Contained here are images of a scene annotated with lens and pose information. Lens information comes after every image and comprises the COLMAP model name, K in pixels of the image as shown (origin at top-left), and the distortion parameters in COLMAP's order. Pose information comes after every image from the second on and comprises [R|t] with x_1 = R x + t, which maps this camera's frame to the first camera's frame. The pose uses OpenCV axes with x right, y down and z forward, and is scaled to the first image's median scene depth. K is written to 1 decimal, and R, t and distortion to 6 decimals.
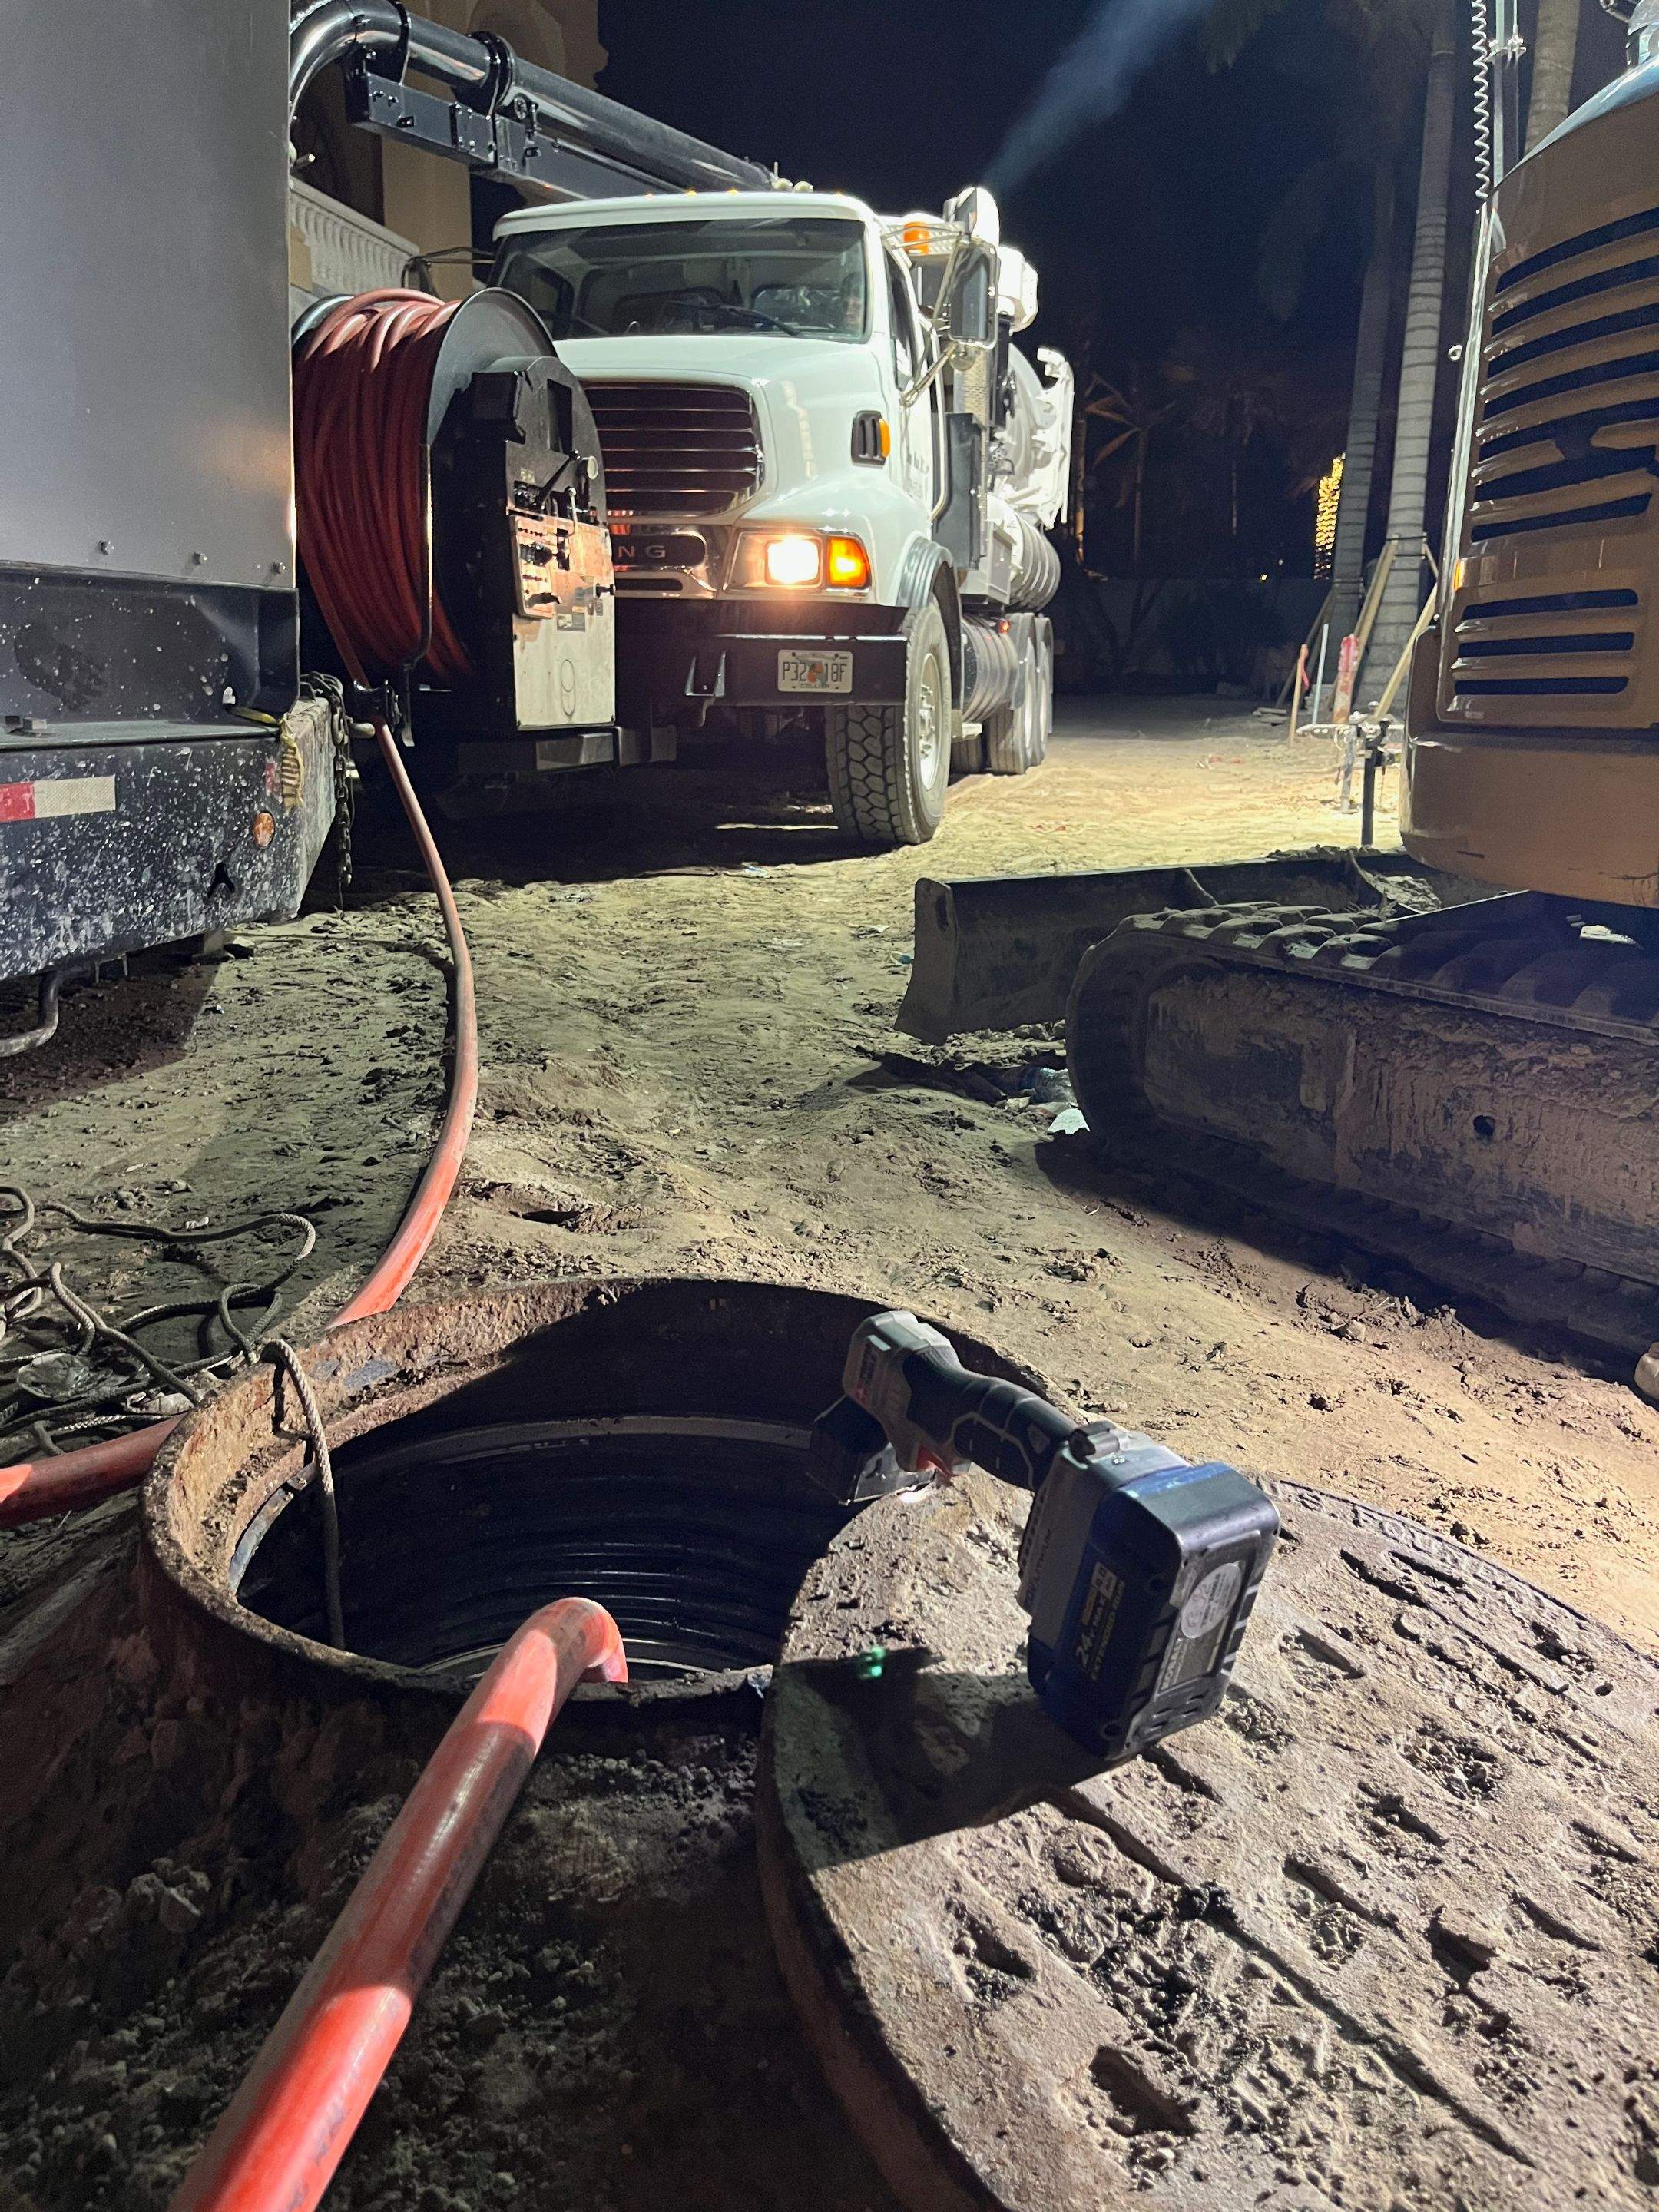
lens RADIAL K [[1673.9, 0, 846.4], [0, 1673.9, 1106.5], [0, 0, 1]] dist [0.069987, -0.094230]
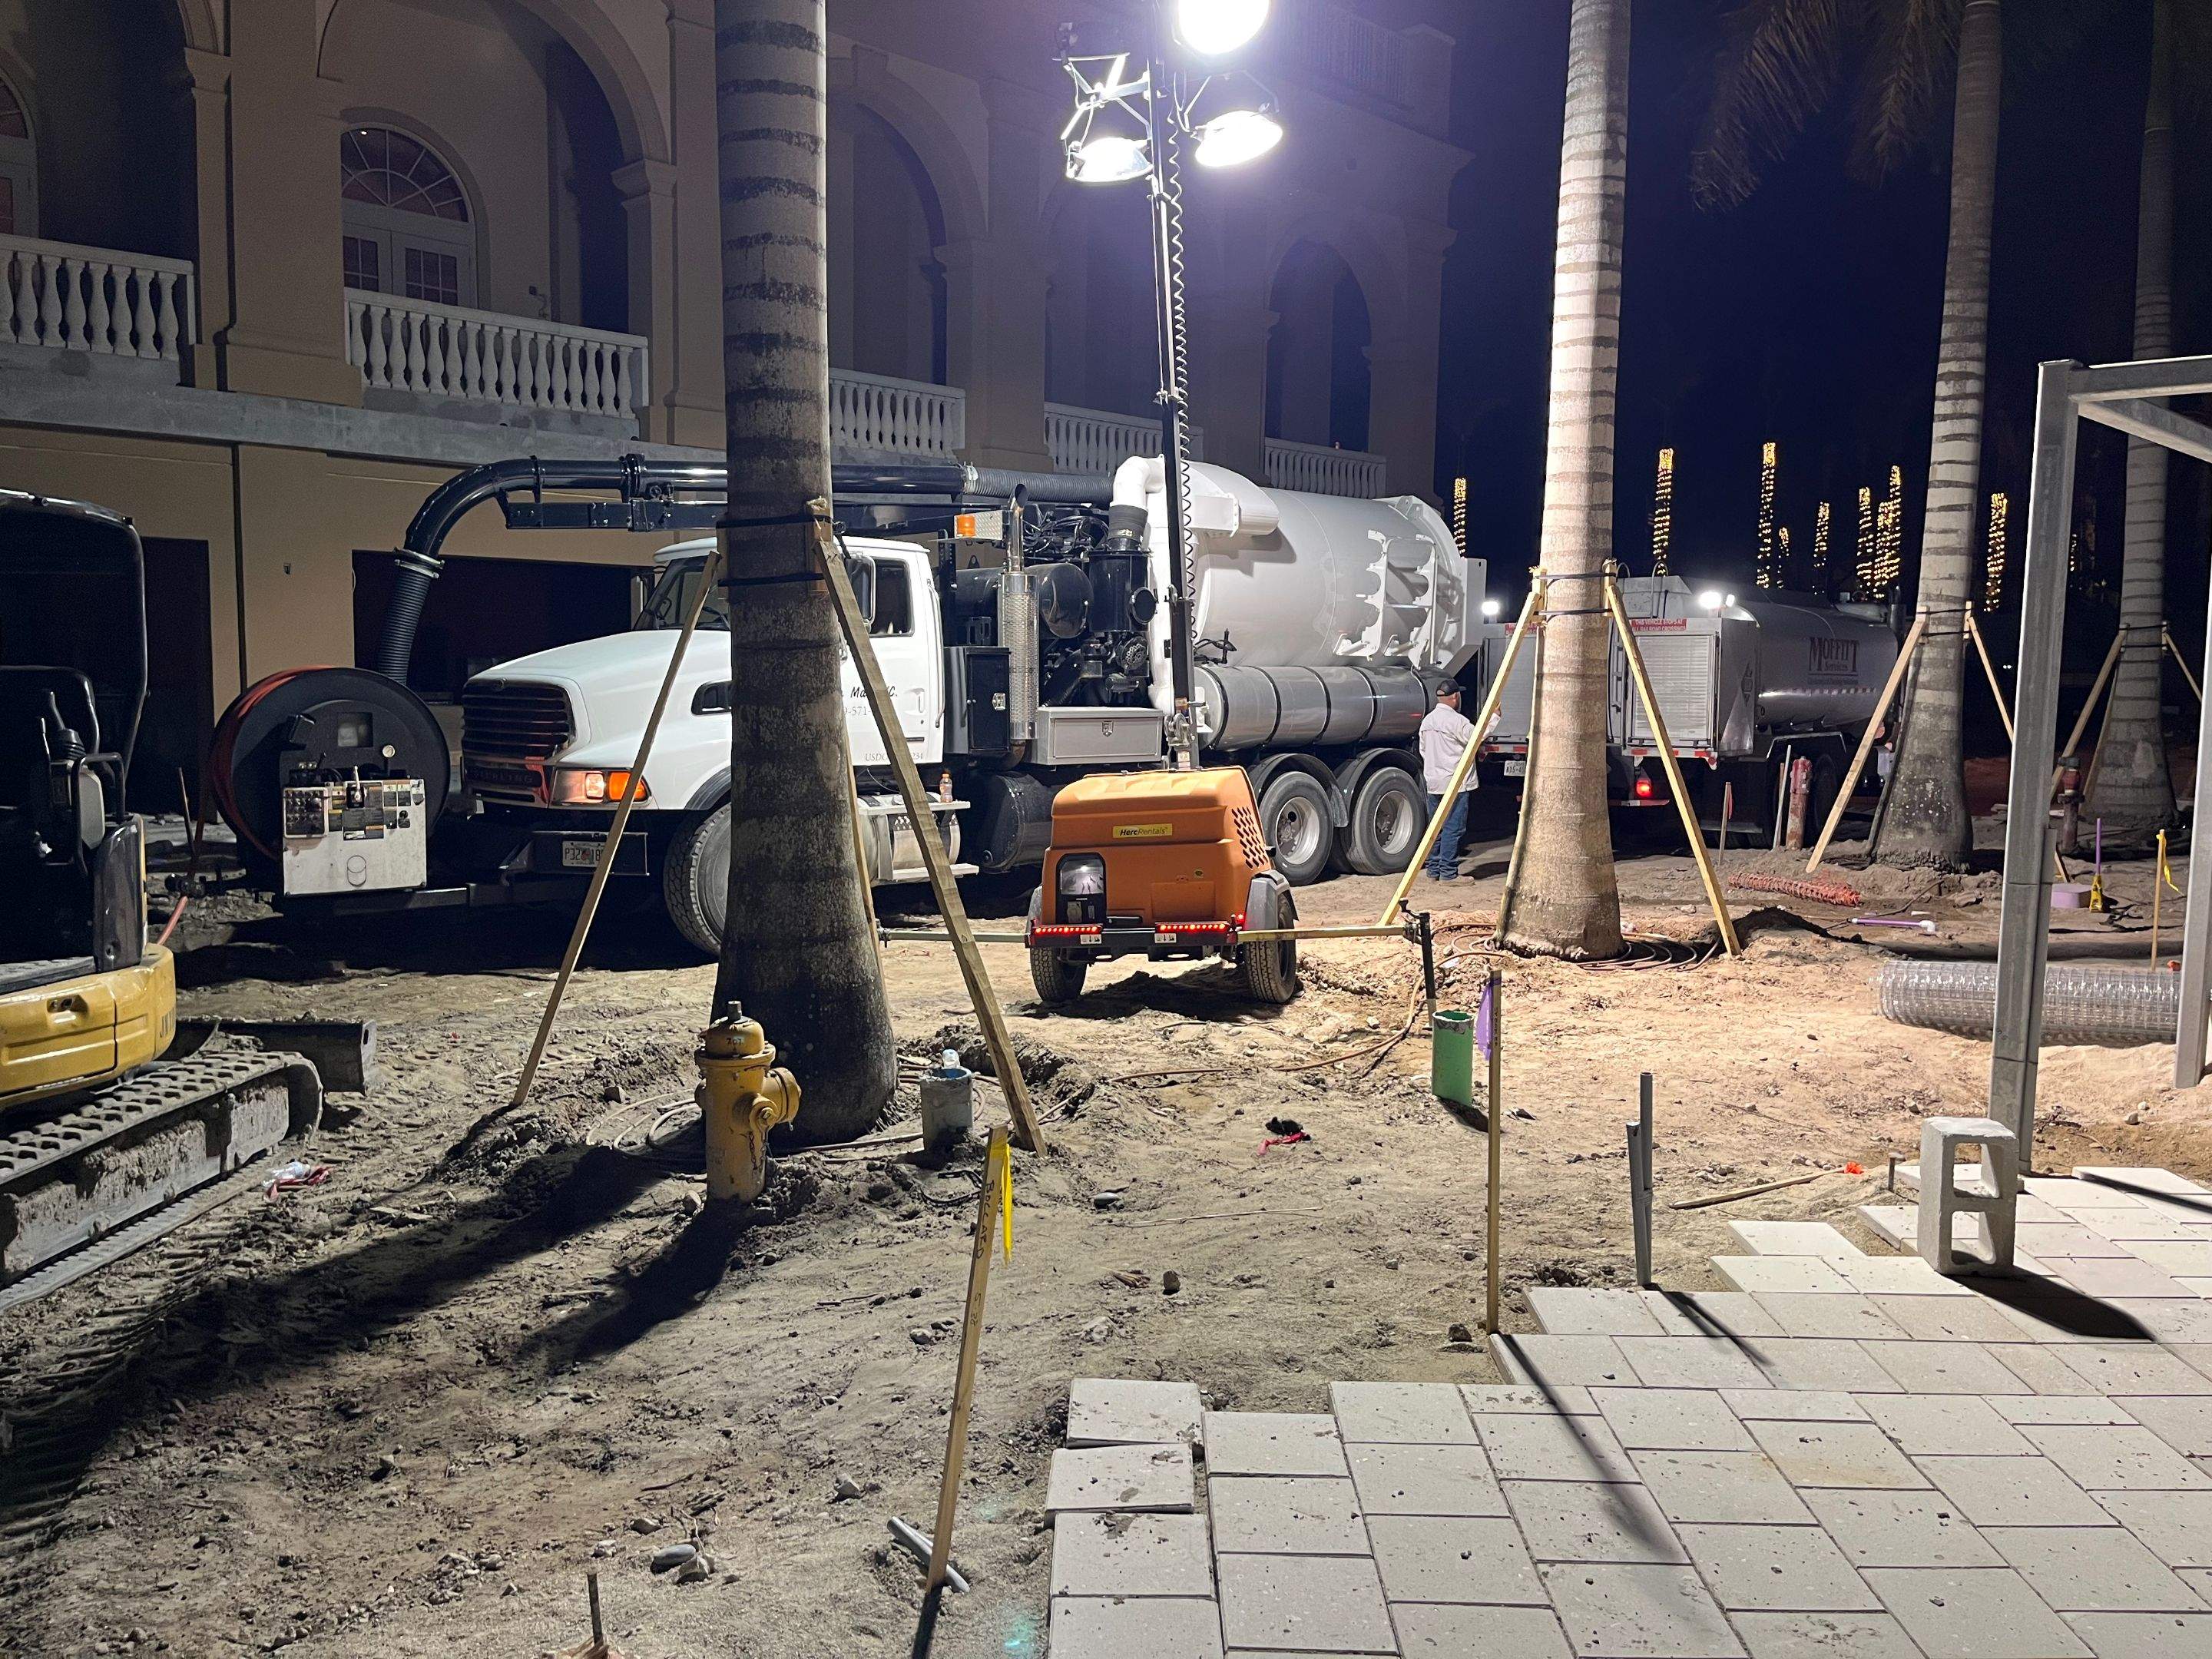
lens RADIAL K [[1673.9, 0, 1106.0], [0, 1673.9, 814.7], [0, 0, 1]] dist [0.069987, -0.094230]
pose [[0.819639, 0.041476, -0.571377, 3.138341], [-0.139385, 0.981842, -0.128676, -0.388798], [0.555665, 0.185109, 0.810537, -0.044785]]
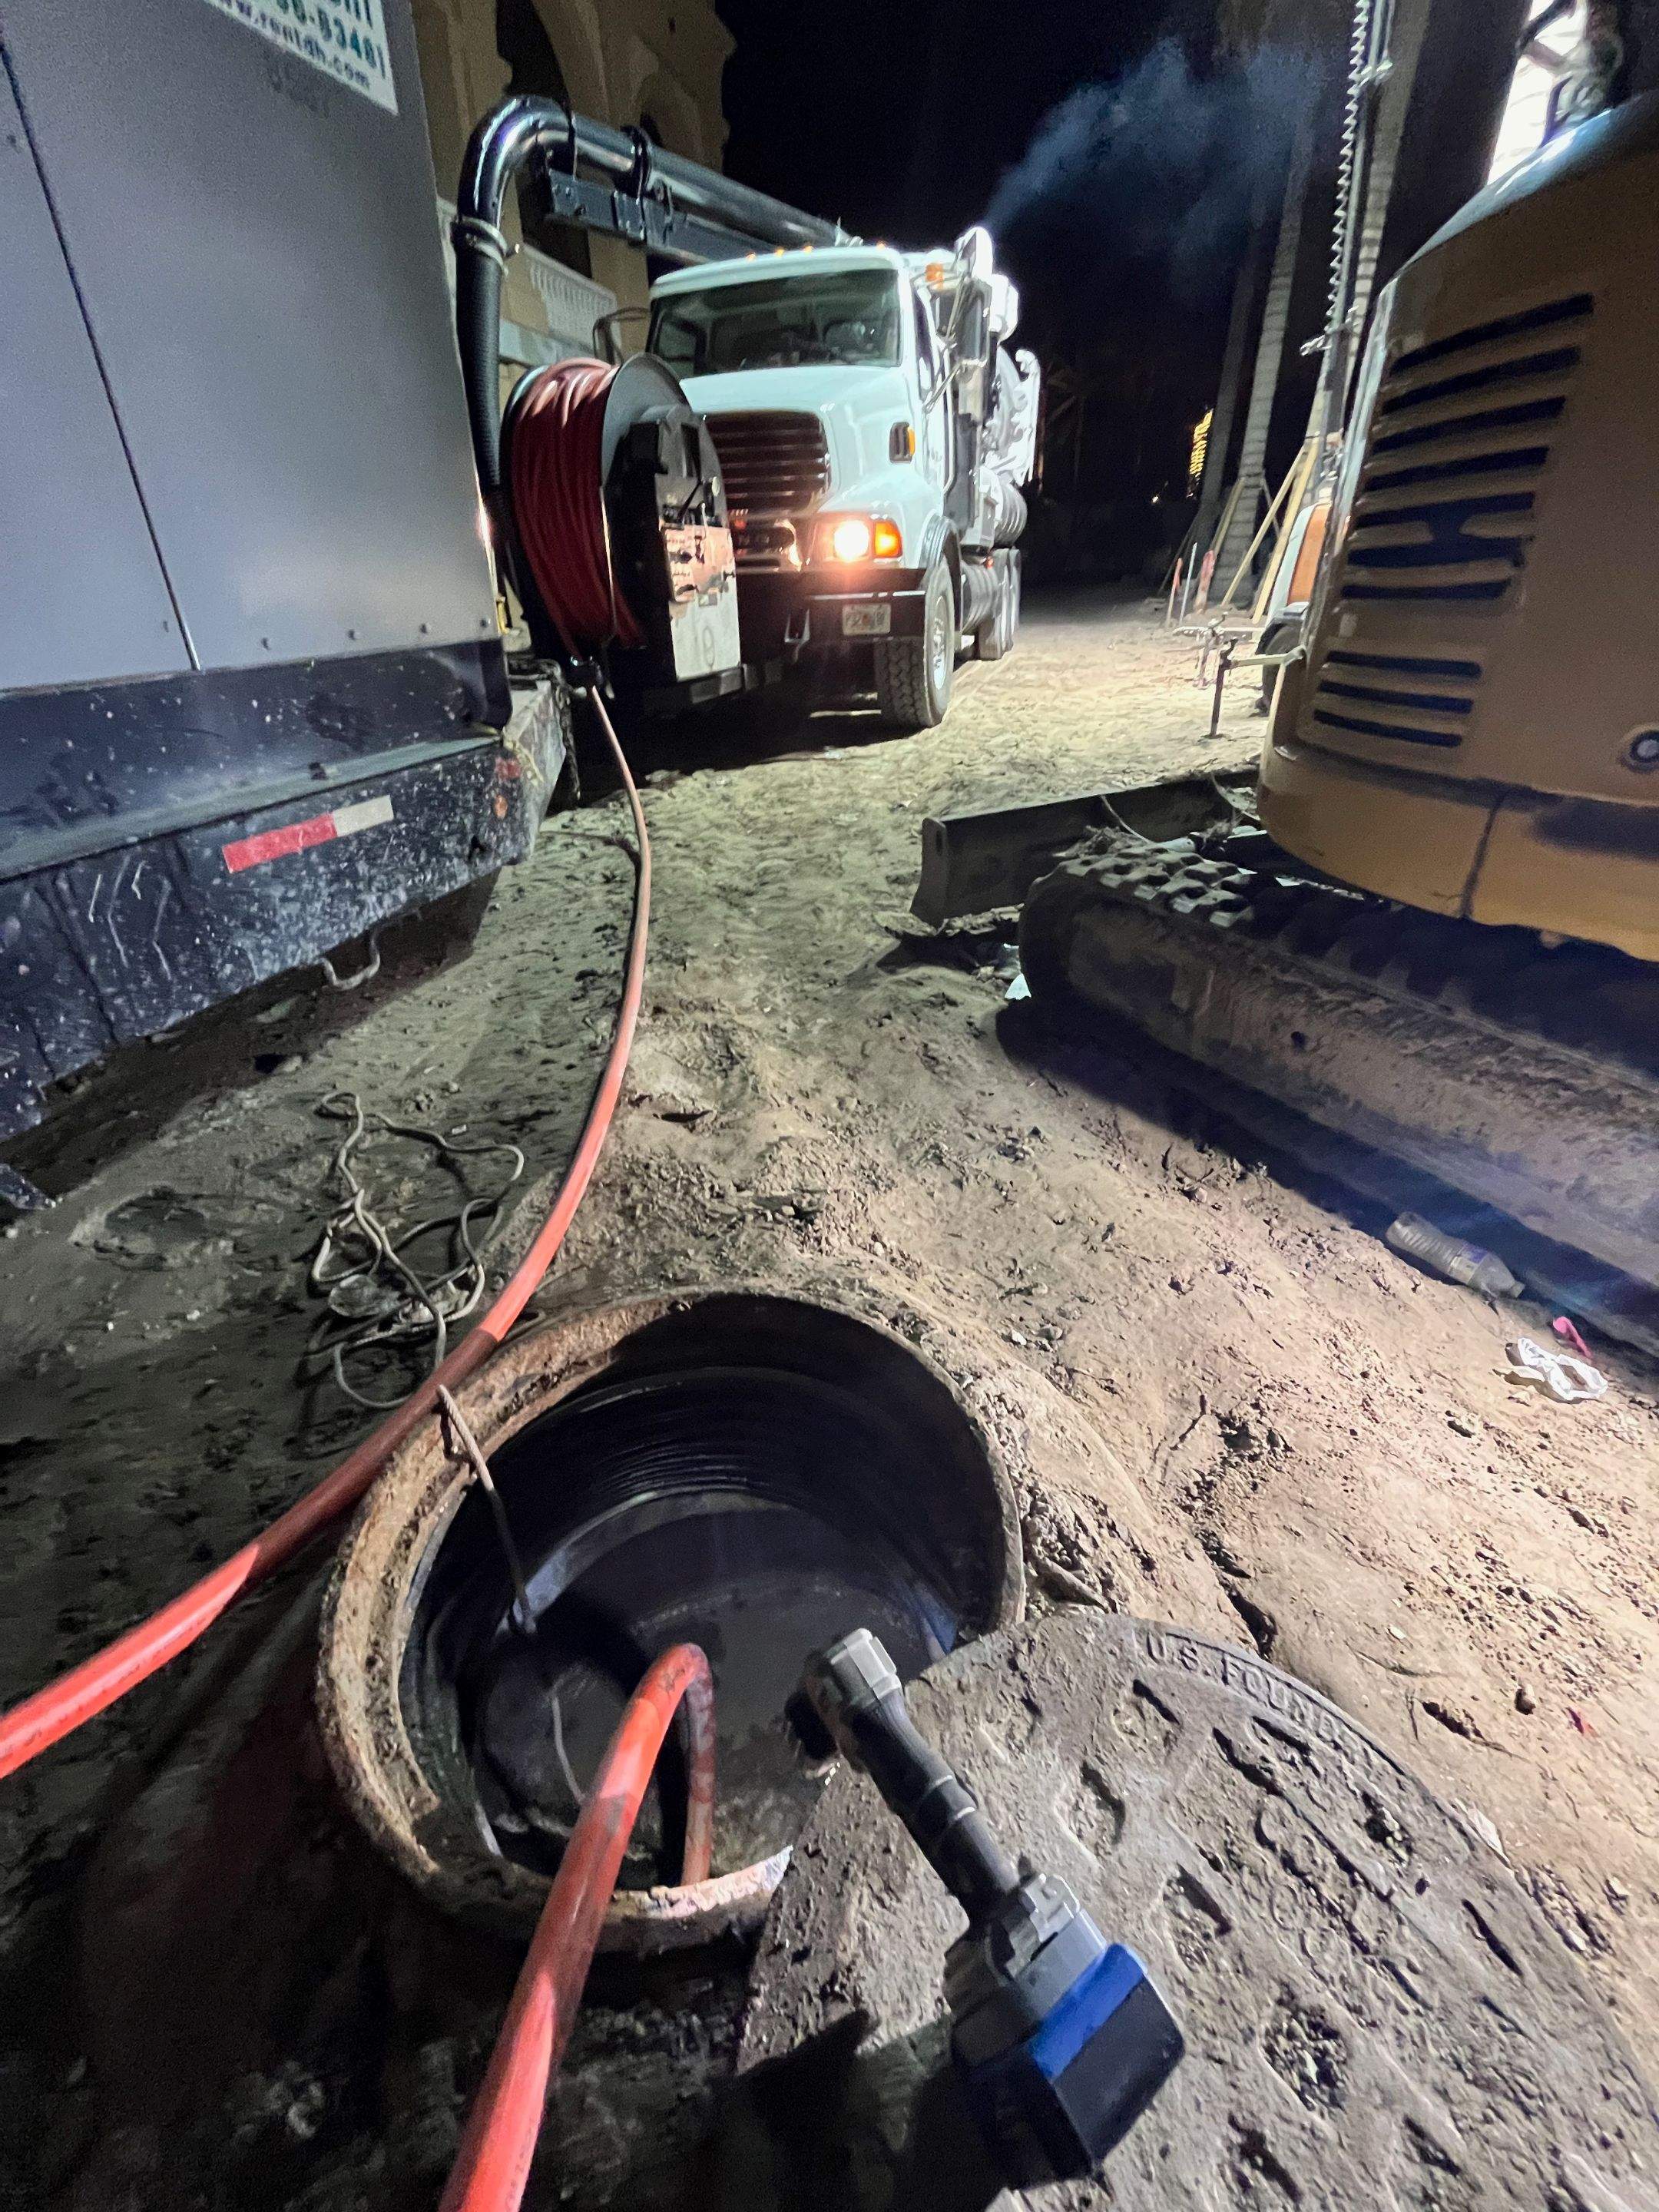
lens RADIAL K [[891.6, 0, 836.2], [0, 891.6, 1108.0], [0, 0, 1]] dist [-0.002080, -0.001062]
pose [[0.997532, -0.005158, -0.070018, 0.022366], [0.024812, 0.958844, 0.282849, -0.139501], [0.065677, -0.283888, 0.956606, 0.176120]]
